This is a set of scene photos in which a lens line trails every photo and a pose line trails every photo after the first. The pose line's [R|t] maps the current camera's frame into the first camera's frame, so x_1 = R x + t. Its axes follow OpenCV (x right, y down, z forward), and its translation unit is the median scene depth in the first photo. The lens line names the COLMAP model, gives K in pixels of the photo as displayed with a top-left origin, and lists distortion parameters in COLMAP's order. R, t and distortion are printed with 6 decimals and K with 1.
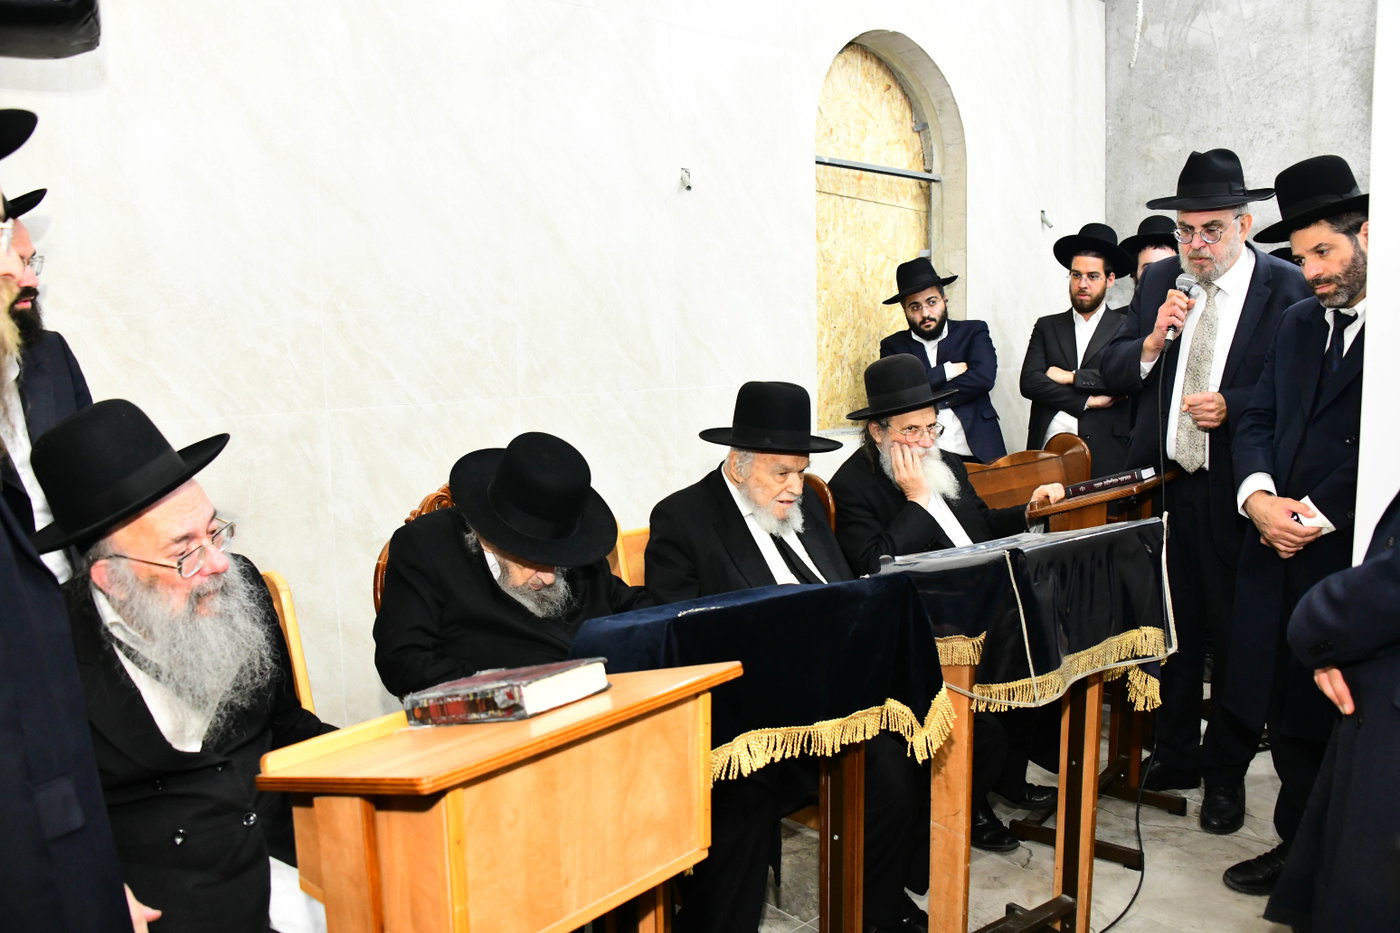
lens RADIAL K [[1110.7, 0, 711.4], [0, 1110.7, 469.6], [0, 0, 1]] dist [-0.149771, 0.080905]
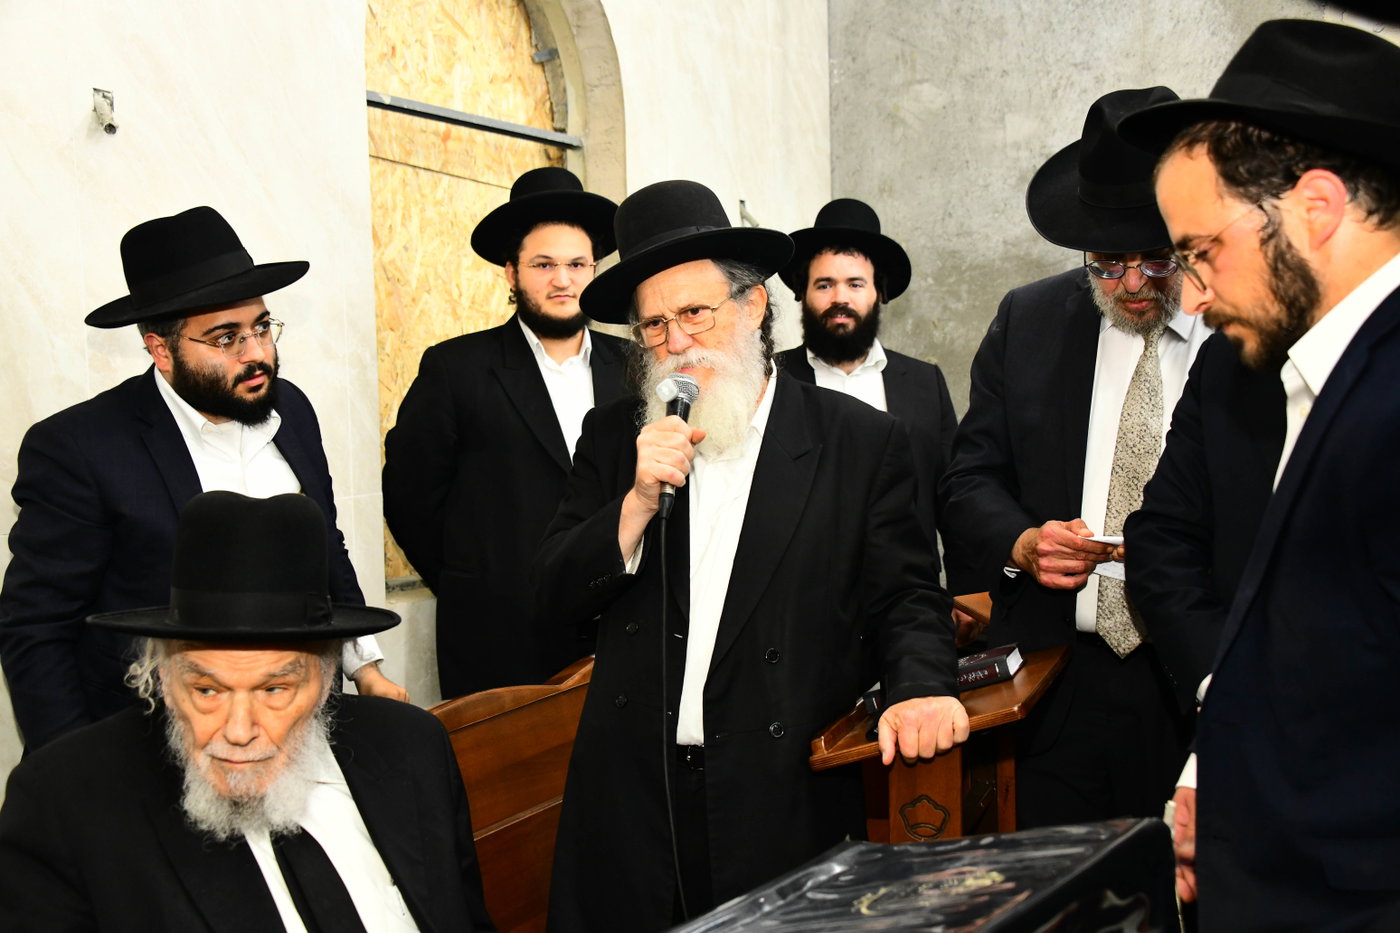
lens RADIAL K [[1538.1, 0, 700.0], [0, 1538.1, 466.5], [0, 0, 1]] dist [0.019656, 0.203743]
pose [[0.954985, -0.027741, 0.295354, 0.018571], [0.049155, 0.996653, -0.065326, -0.033179], [-0.292553, 0.076903, 0.953152, 0.203001]]
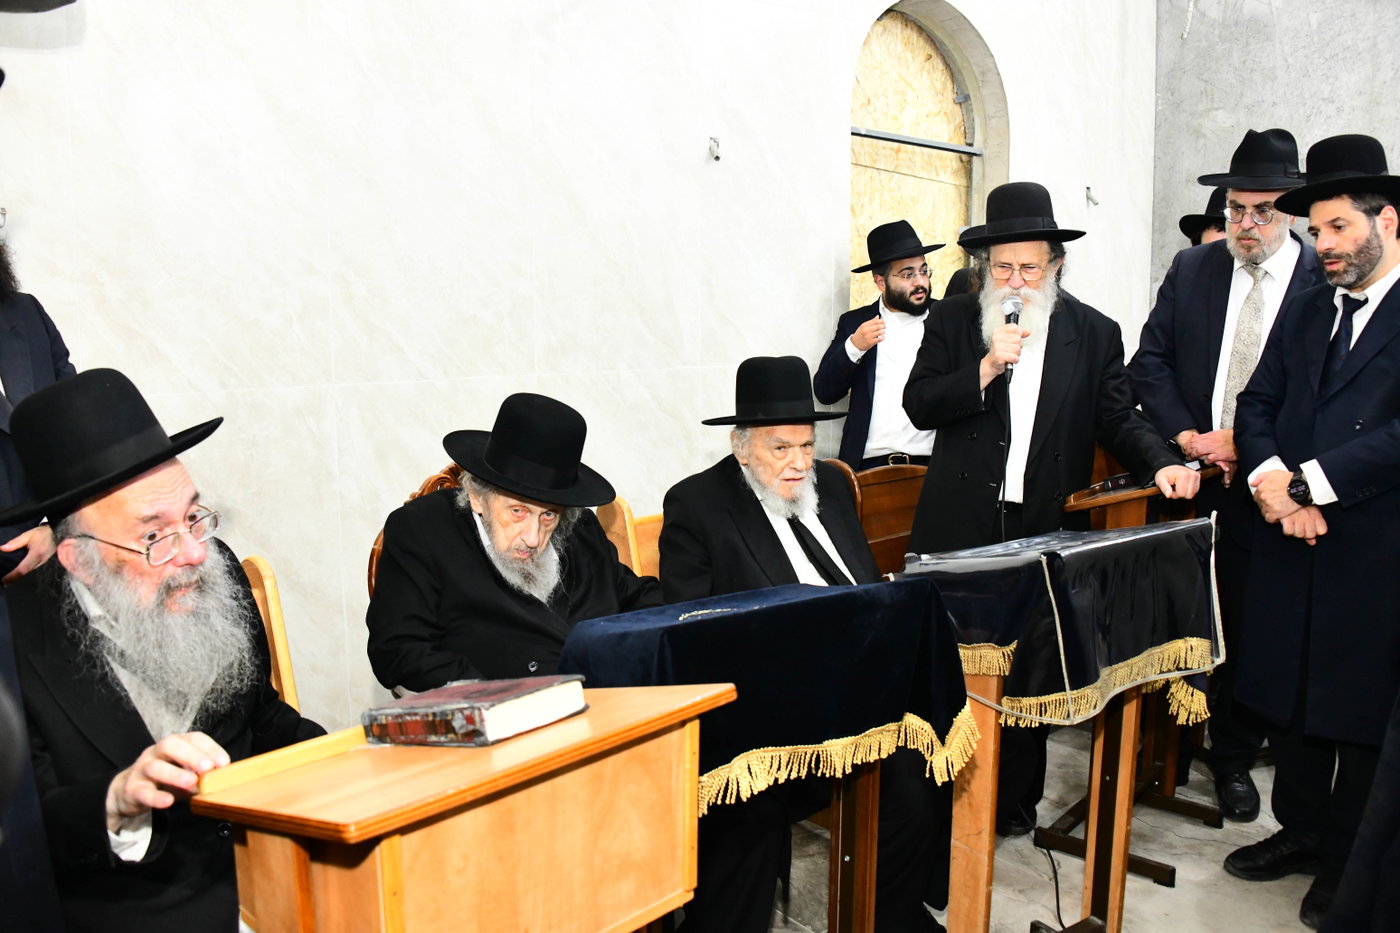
lens RADIAL K [[1107.3, 0, 703.4], [0, 1107.3, 450.7], [0, 0, 1]] dist [-0.151627, 0.081010]
pose [[0.998927, 0.018651, -0.042386, 0.010448], [-0.018364, 0.999806, 0.007146, -0.005791], [0.042511, -0.006360, 0.999076, 0.033619]]
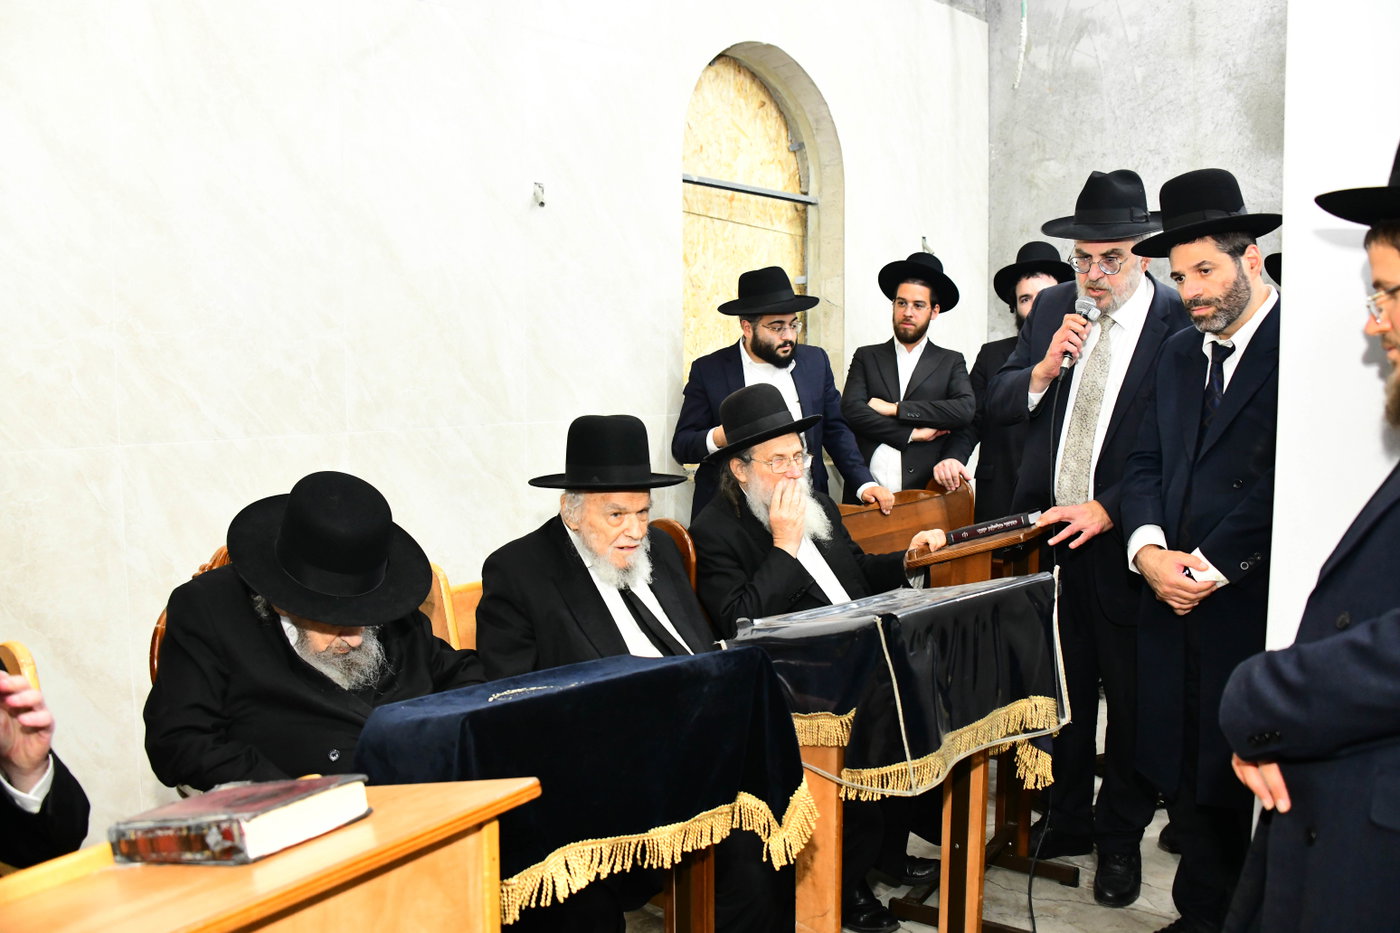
lens RADIAL K [[1130.2, 0, 698.7], [0, 1130.2, 458.0], [0, 0, 1]] dist [-0.133683, 0.066899]
pose [[0.995716, 0.002633, 0.092424, 0.019482], [0.000858, 0.999288, -0.037721, -0.007320], [-0.092458, 0.037638, 0.995005, 0.053756]]
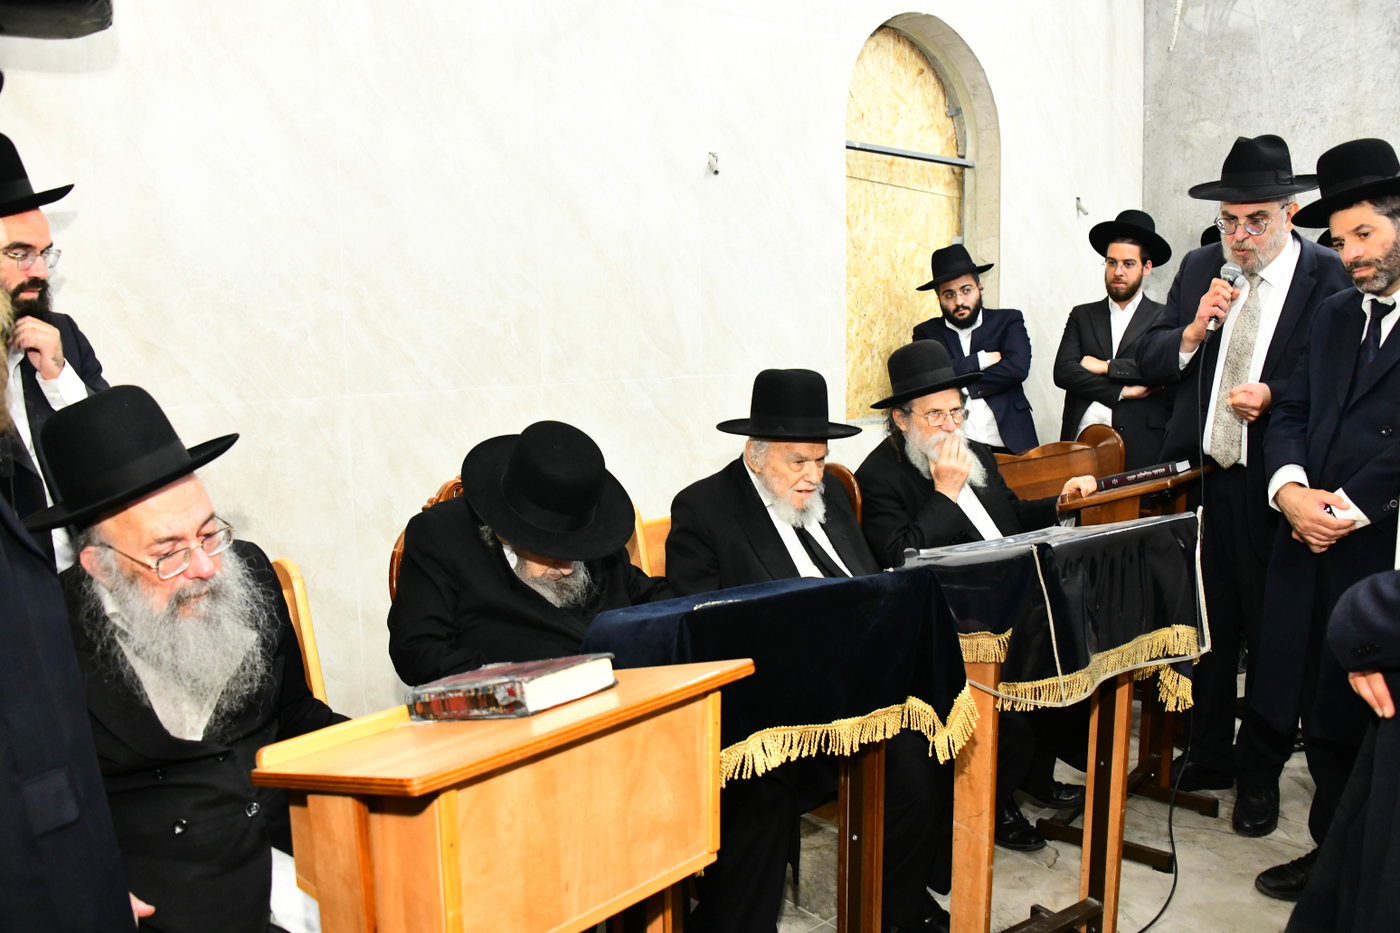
lens RADIAL K [[1110.7, 0, 711.4], [0, 1110.7, 469.6], [0, 0, 1]] dist [-0.149771, 0.080905]
pose [[0.999530, 0.008070, -0.029561, 0.005202], [-0.007758, 0.999913, 0.010652, -0.000425], [0.029644, -0.010417, 0.999506, 0.011086]]
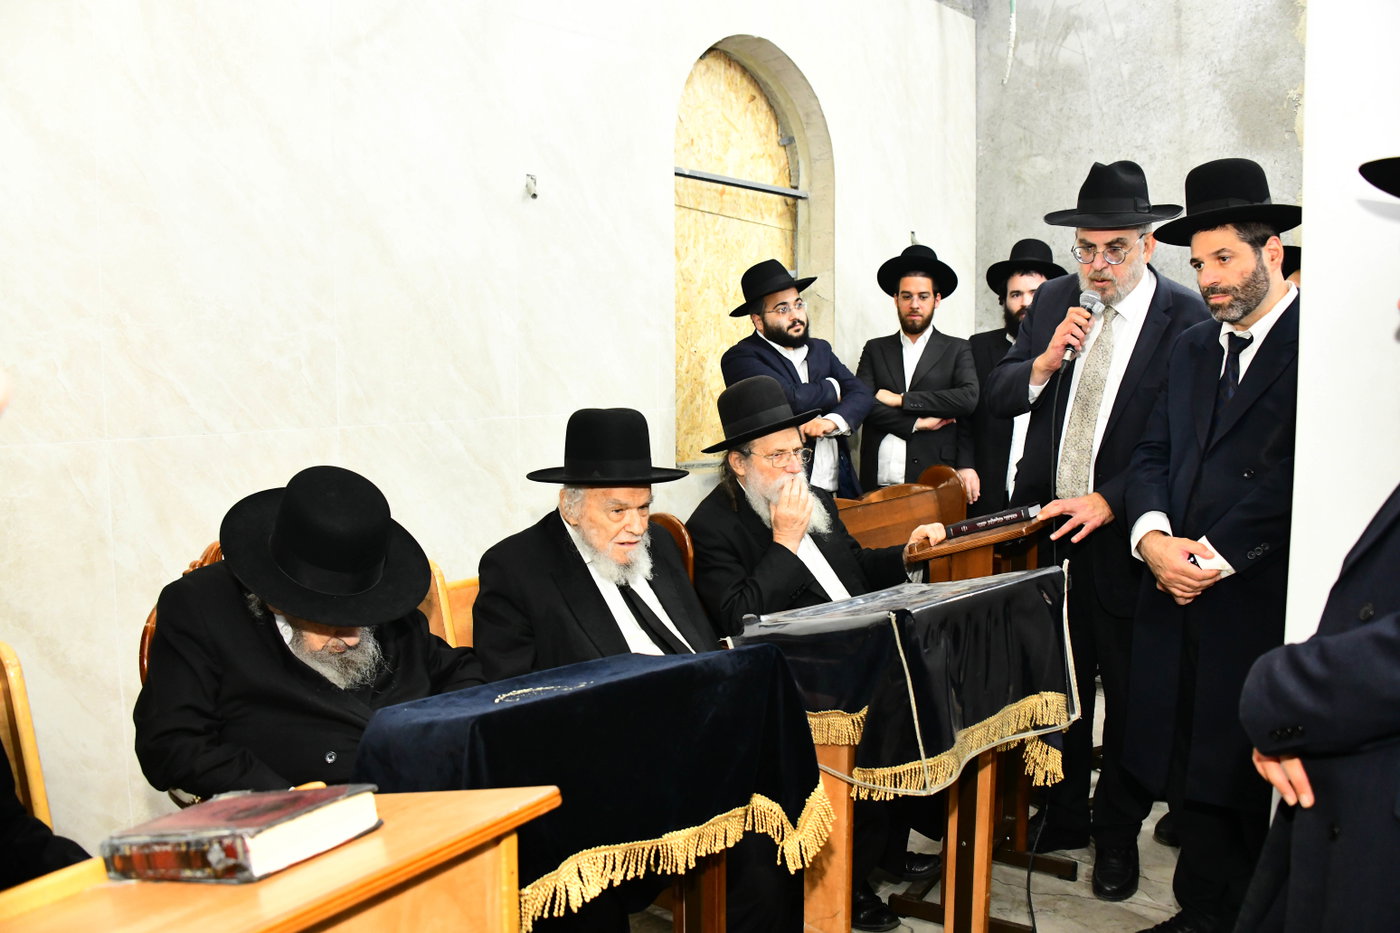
lens RADIAL K [[1118.0, 0, 701.6], [0, 1118.0, 455.0], [0, 0, 1]] dist [-0.146536, 0.080181]
pose [[0.993647, 0.000750, 0.112537, 0.011495], [0.003377, 0.999329, -0.036472, -0.006837], [-0.112488, 0.036621, 0.992978, 0.069239]]
